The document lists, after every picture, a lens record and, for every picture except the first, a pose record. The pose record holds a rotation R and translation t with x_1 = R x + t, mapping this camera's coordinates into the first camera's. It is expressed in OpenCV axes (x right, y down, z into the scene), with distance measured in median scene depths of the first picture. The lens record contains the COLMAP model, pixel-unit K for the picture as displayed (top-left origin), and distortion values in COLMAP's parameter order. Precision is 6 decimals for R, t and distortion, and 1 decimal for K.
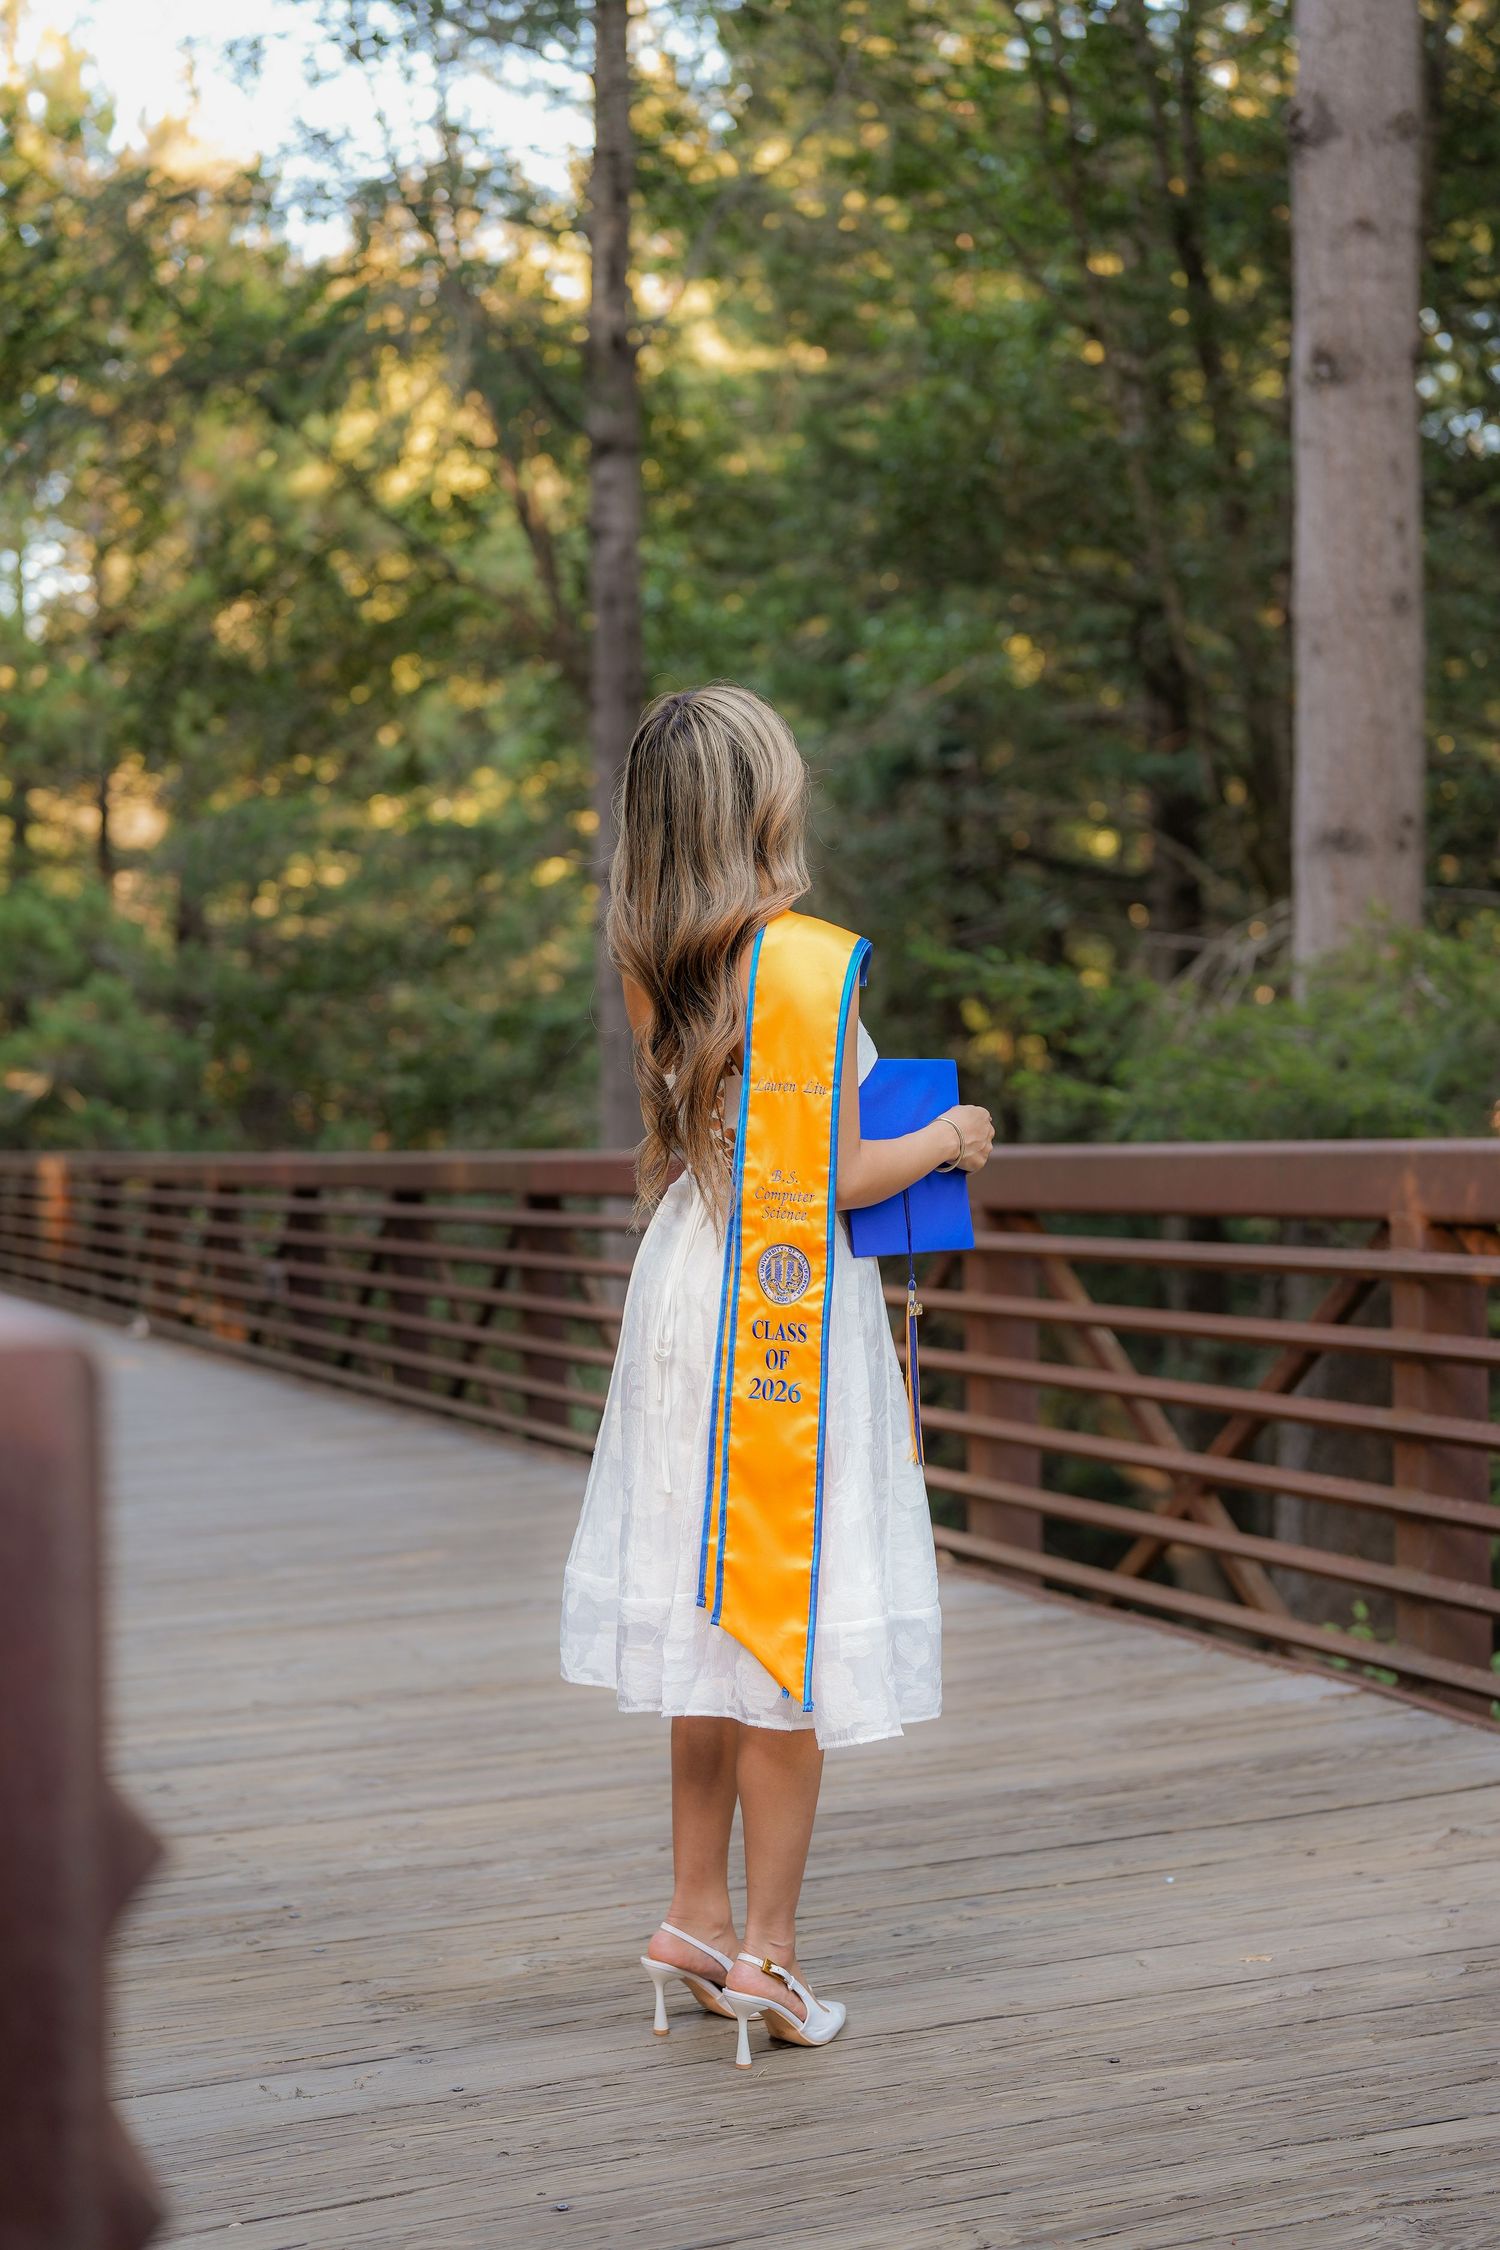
lens RADIAL K [[3108.5, 0, 743.9], [0, 3108.5, 1125.9], [0, 0, 1]] dist [-0.083221, 0.914791]
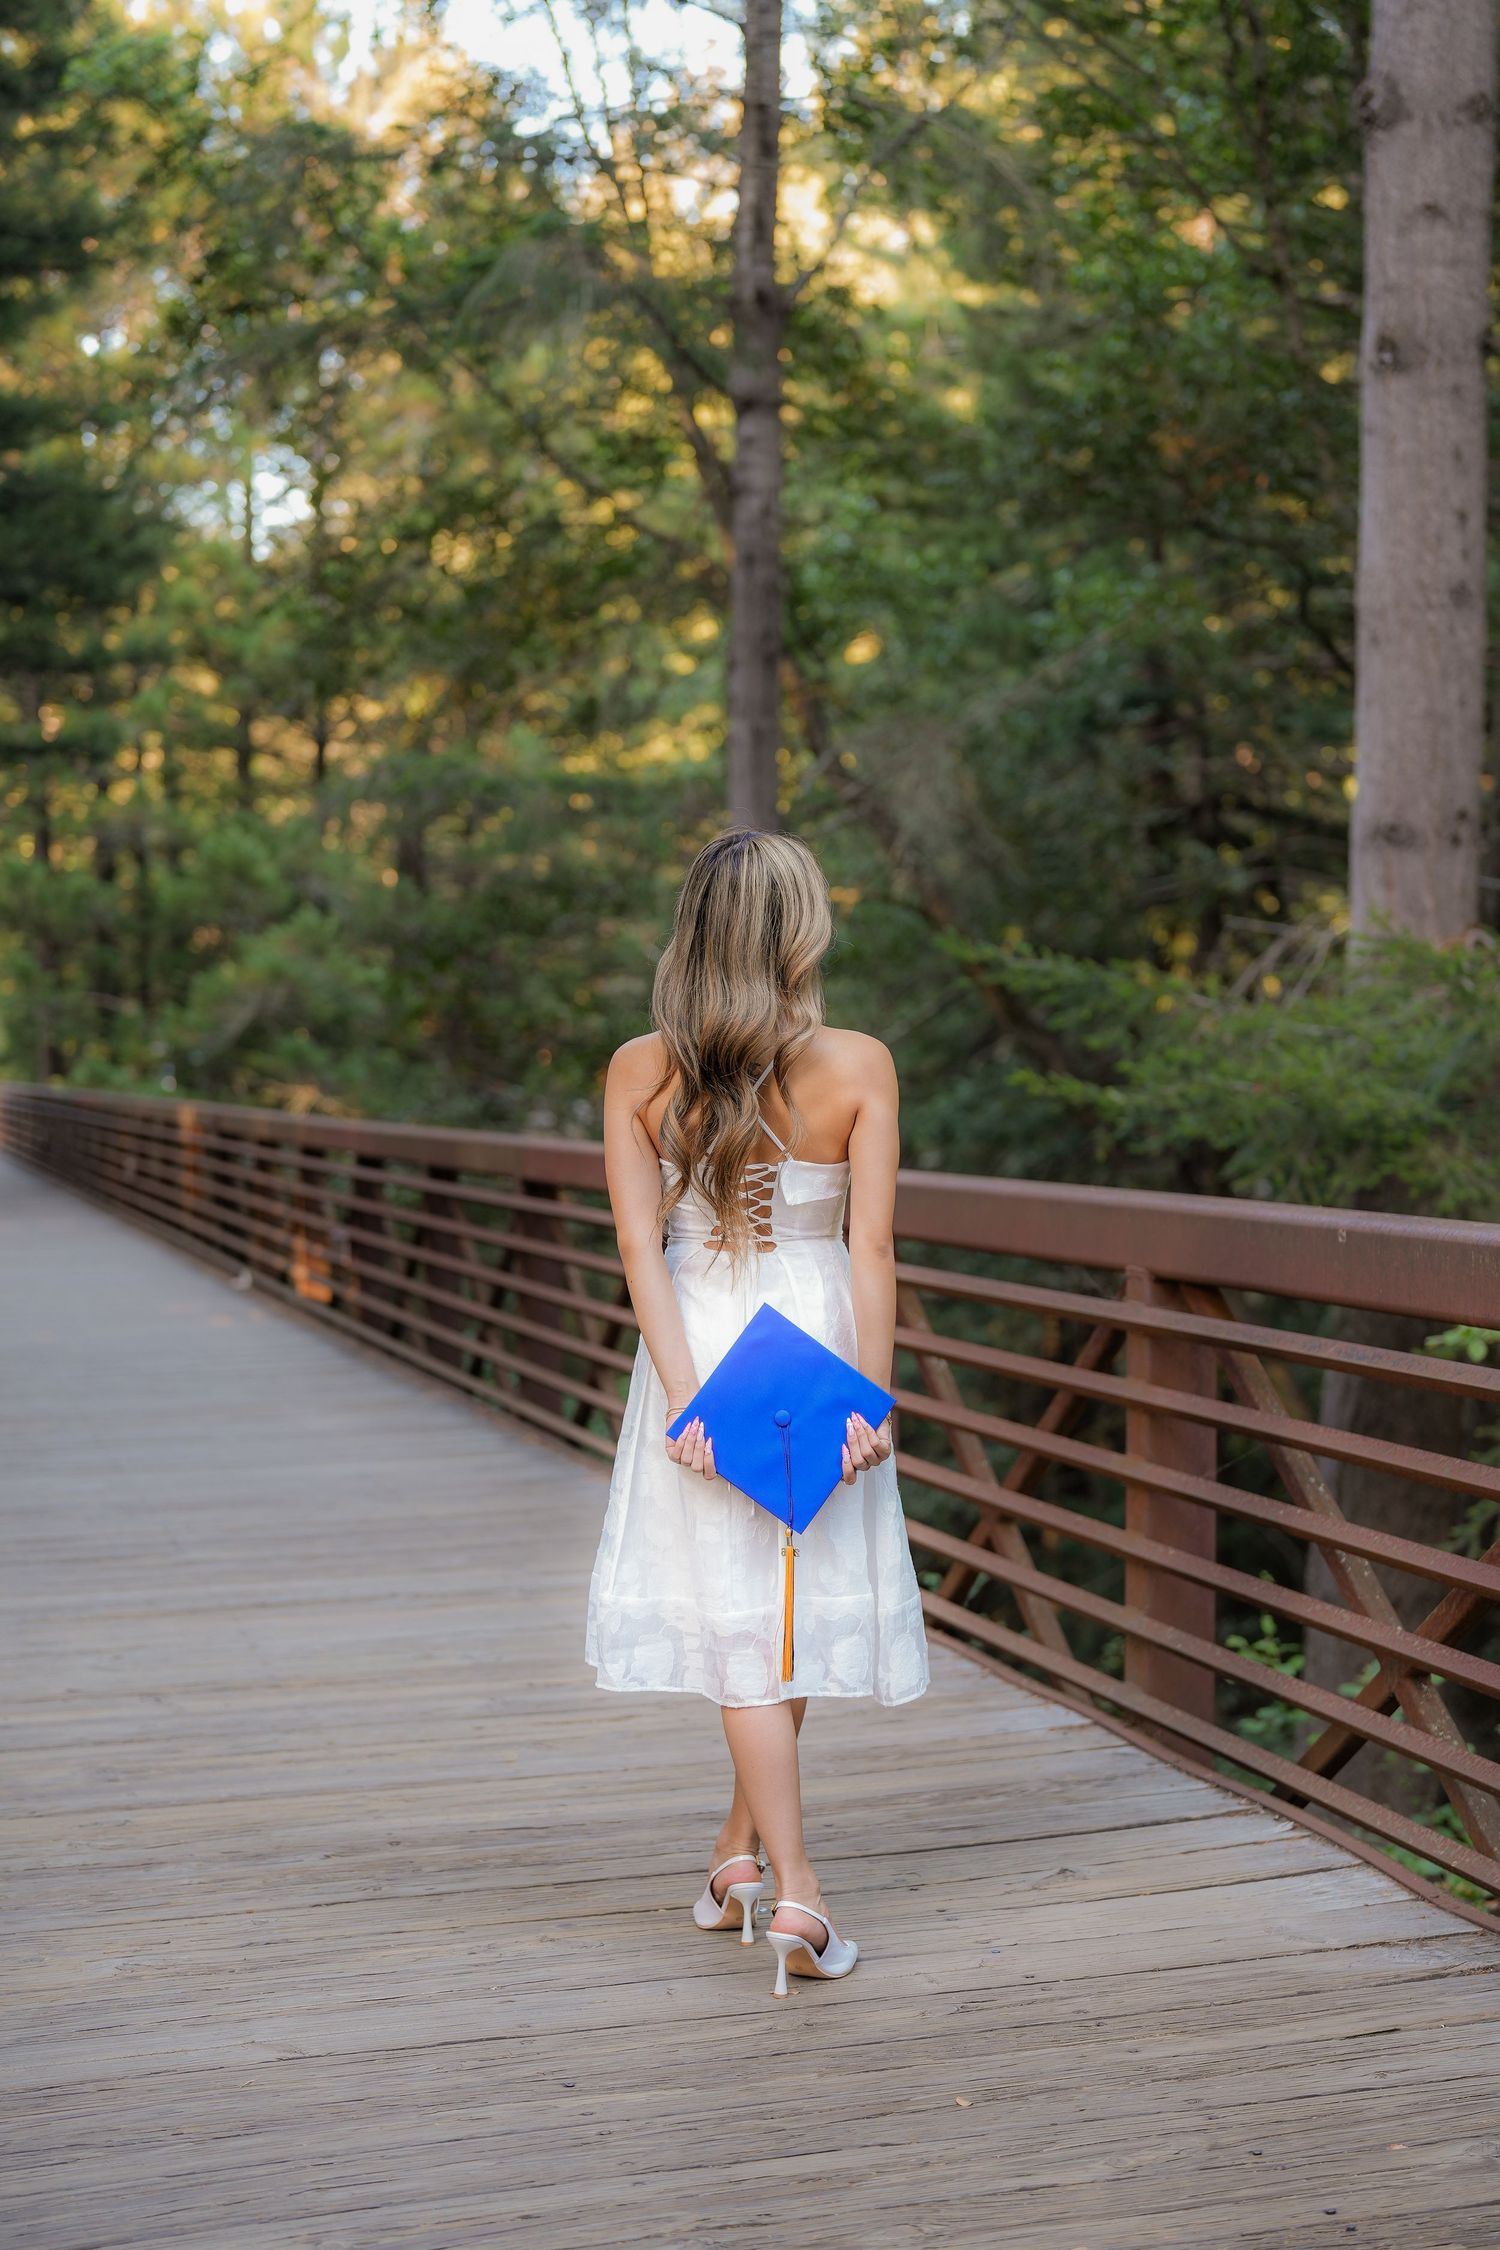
lens RADIAL K [[3177.7, 0, 760.0], [0, 3177.7, 1129.8], [0, 0, 1]] dist [-0.089328, 0.908720]
pose [[0.996508, 0.025298, -0.079577, 0.074745], [-0.023515, 0.999453, 0.023272, -0.016950], [0.080122, -0.021320, 0.996557, -0.025953]]
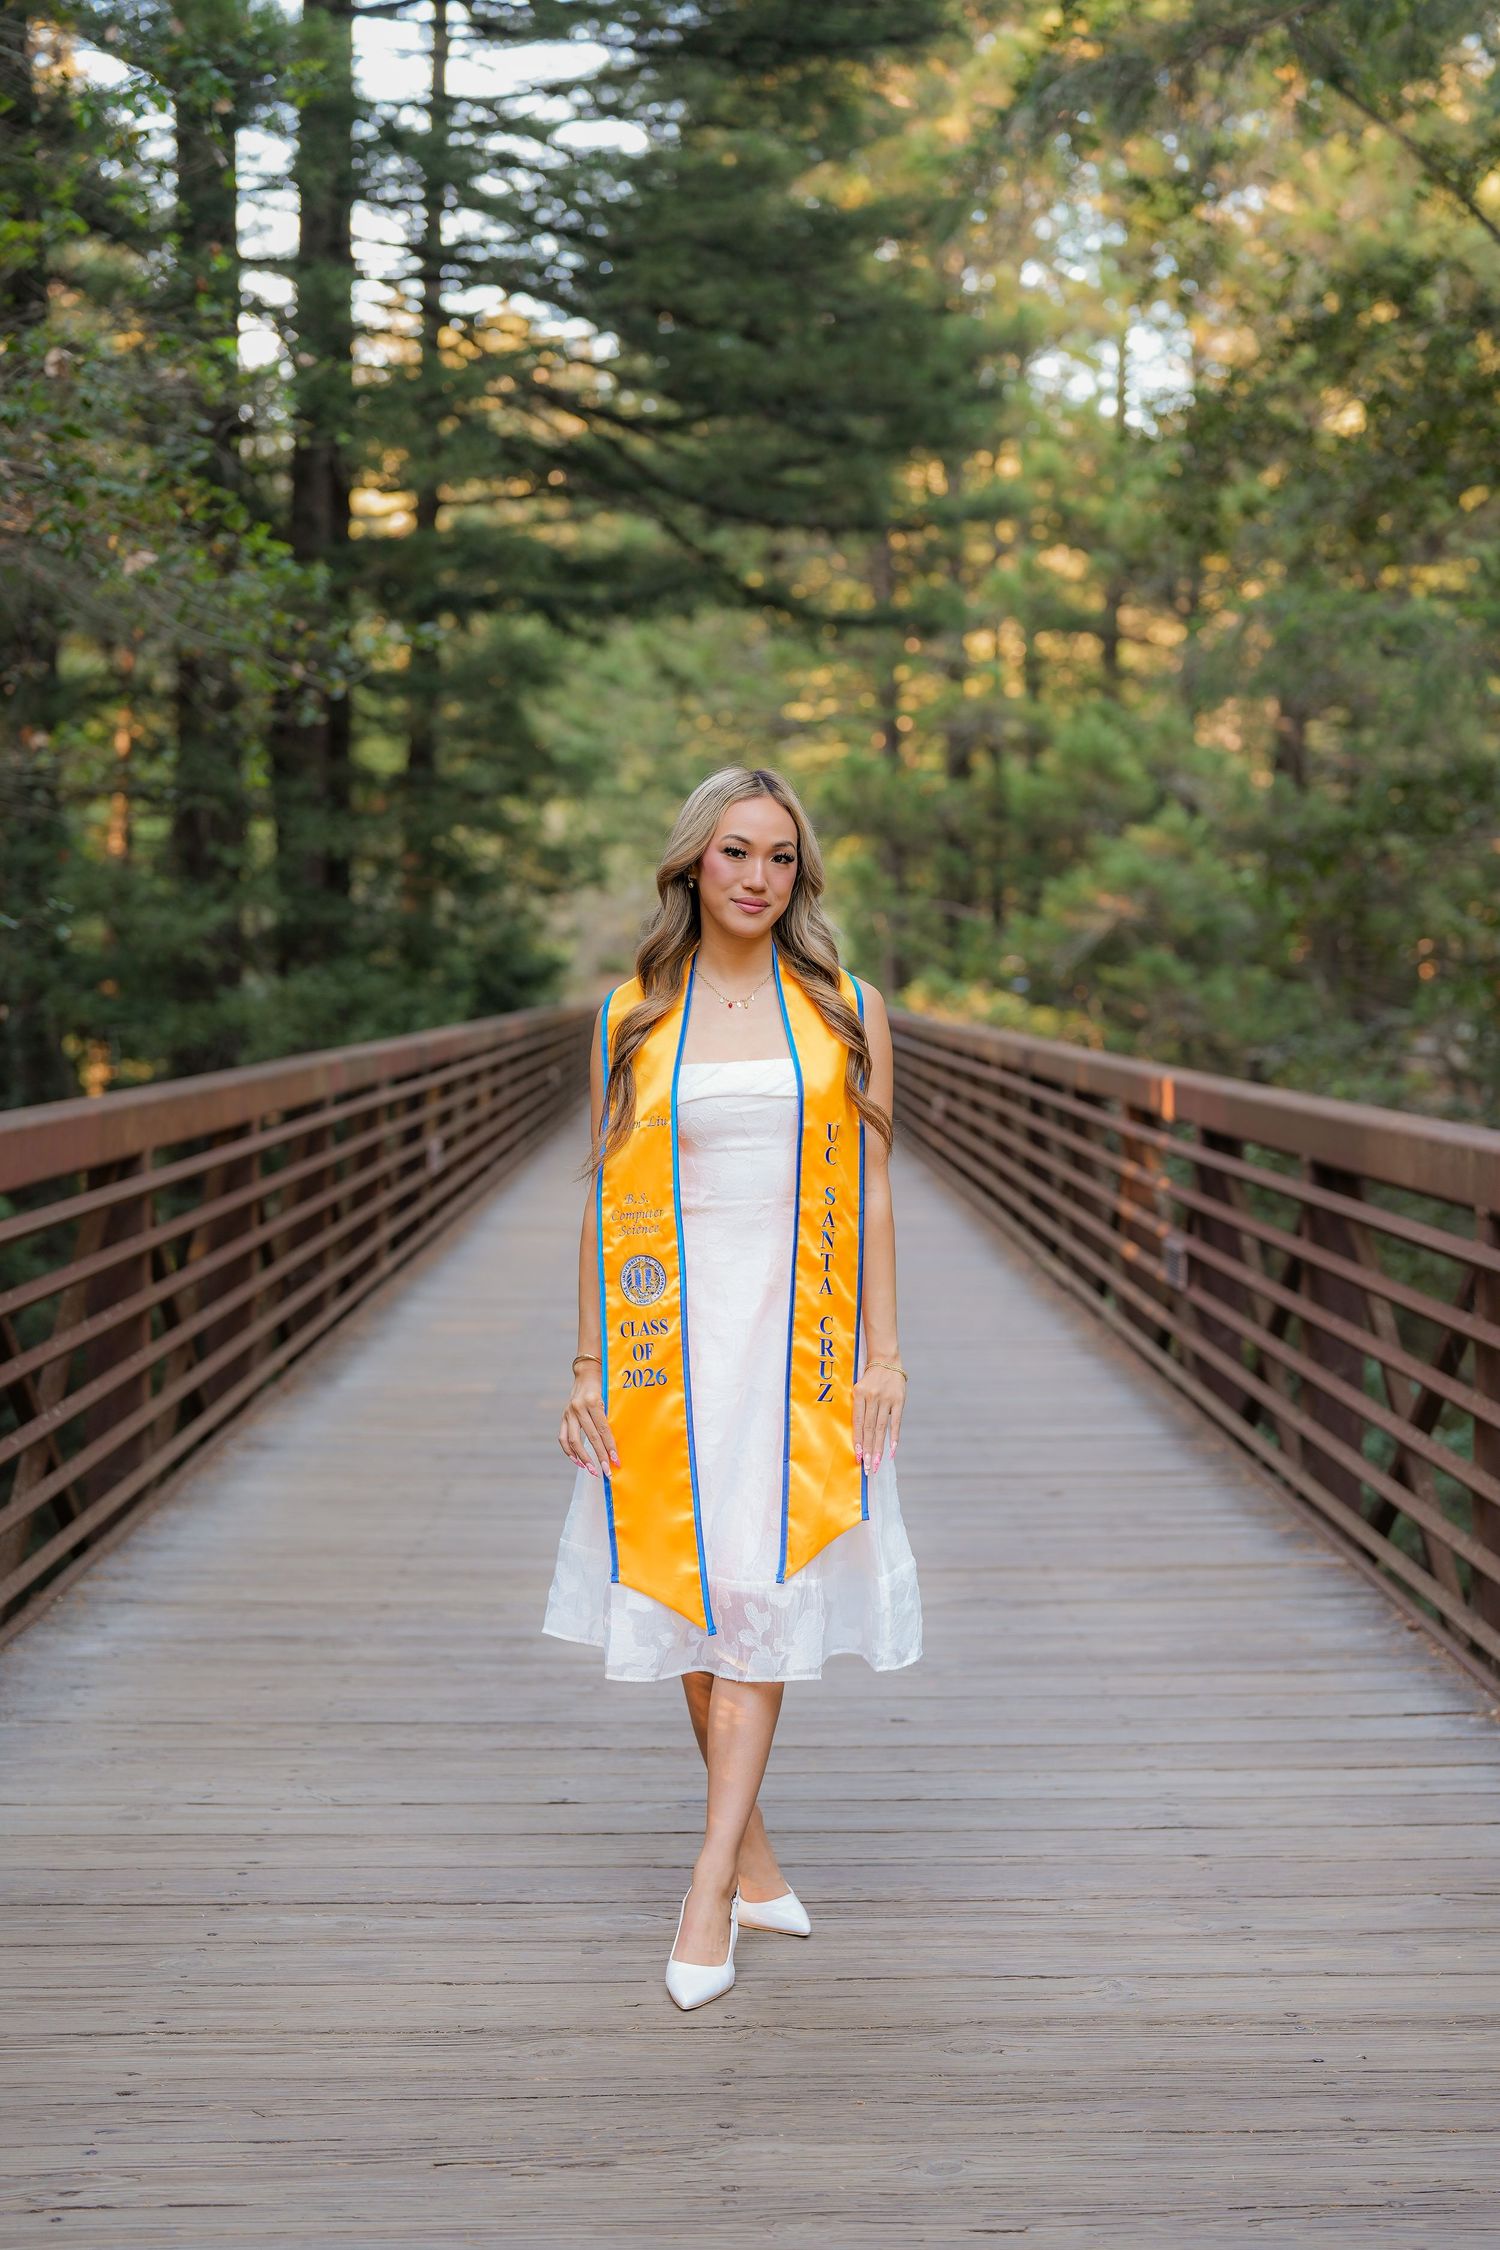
lens RADIAL K [[3177.7, 0, 760.0], [0, 3177.7, 1129.8], [0, 0, 1]] dist [-0.089328, 0.908720]
pose [[0.937542, 0.056071, -0.343323, 0.001968], [-0.038201, 0.997550, 0.058599, -0.018316], [0.345768, -0.041823, 0.937388, 0.348394]]
